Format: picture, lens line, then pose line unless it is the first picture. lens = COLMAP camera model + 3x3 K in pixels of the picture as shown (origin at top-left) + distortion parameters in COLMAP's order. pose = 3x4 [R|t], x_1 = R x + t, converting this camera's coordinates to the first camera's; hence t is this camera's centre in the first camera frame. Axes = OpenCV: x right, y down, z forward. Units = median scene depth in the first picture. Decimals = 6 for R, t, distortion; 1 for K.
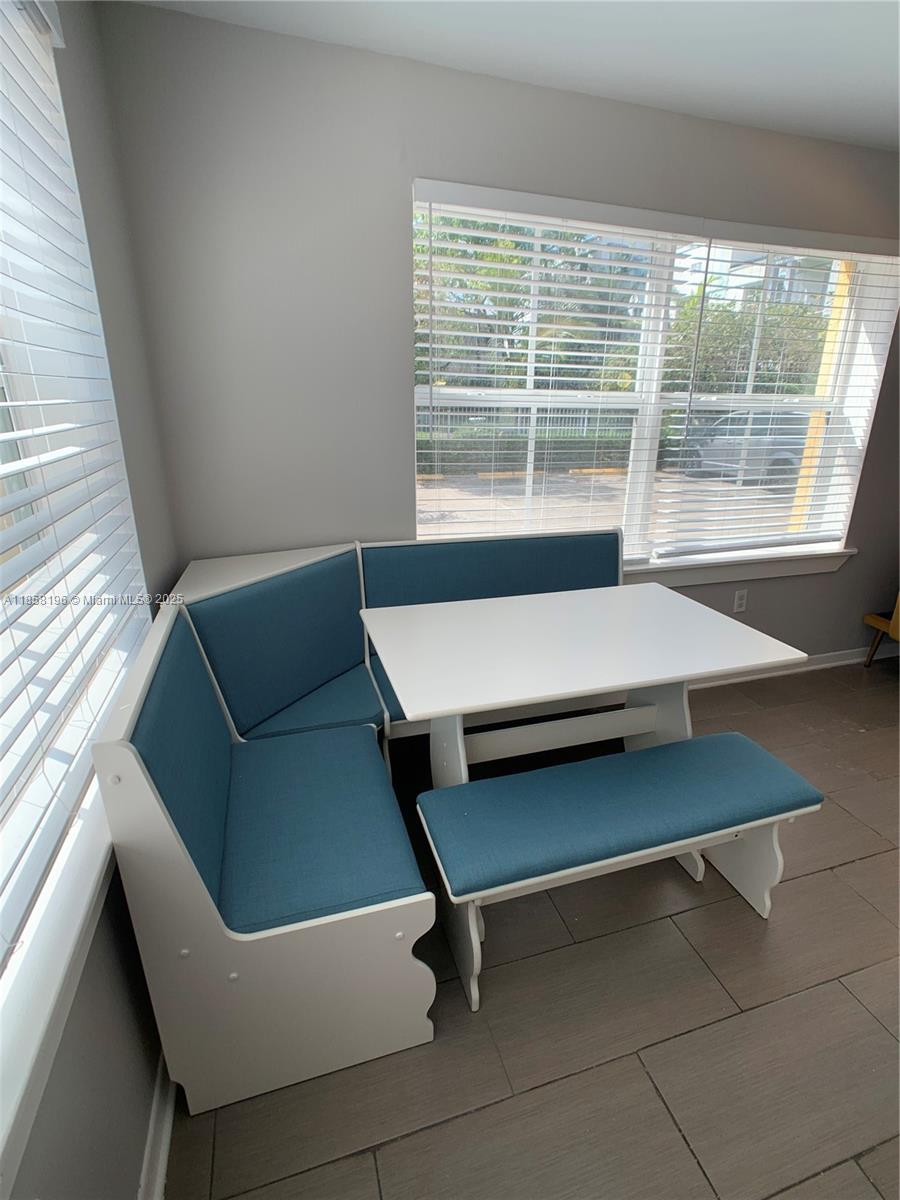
lens RADIAL K [[583.2, 0, 459.4], [0, 583.2, 607.4], [0, 0, 1]] dist [-0.016286, 0.001021]
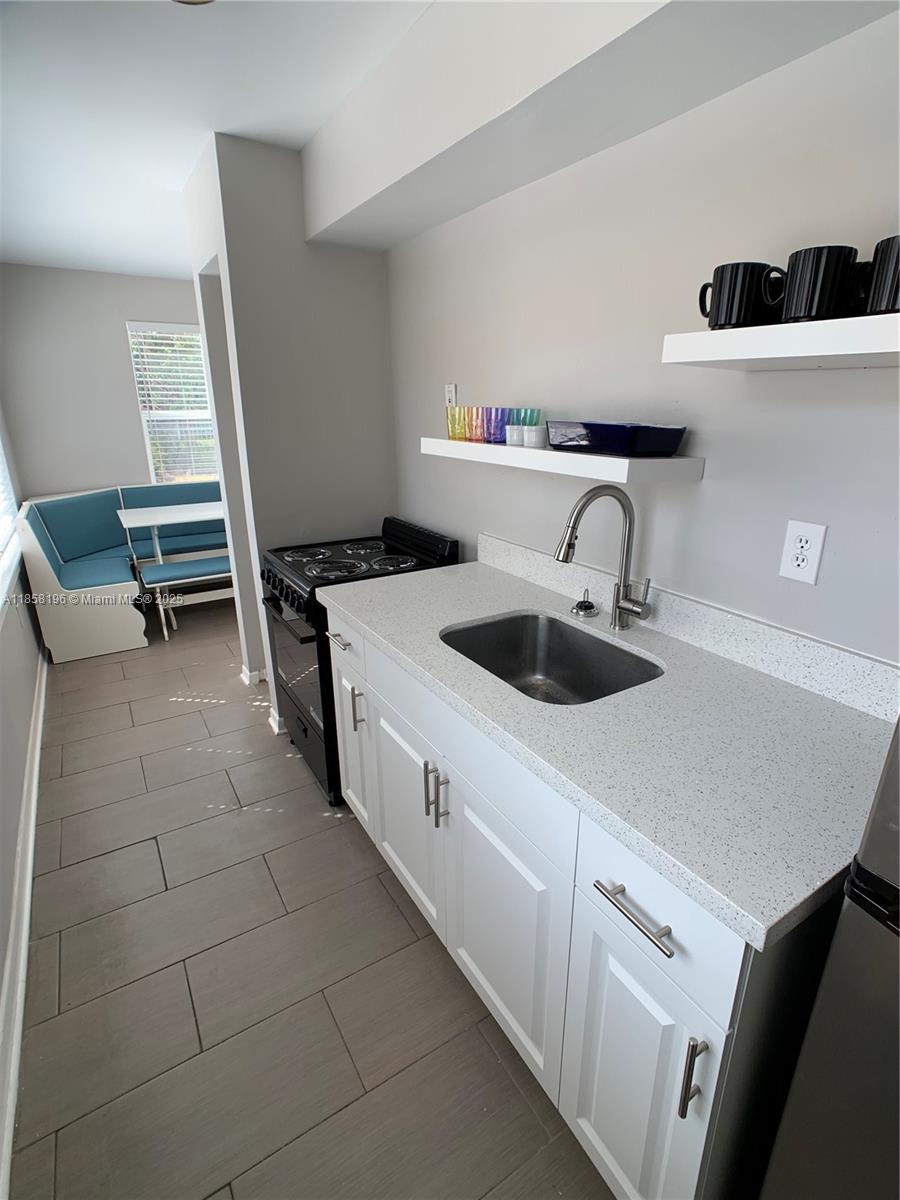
lens RADIAL K [[583.2, 0, 444.3], [0, 583.2, 607.6], [0, 0, 1]] dist [-0.016286, 0.001021]
pose [[0.970219, -0.093676, 0.223382, 0.768046], [0.096366, 0.995345, -0.001145, 0.740276], [-0.222235, 0.022638, 0.974730, -2.156789]]
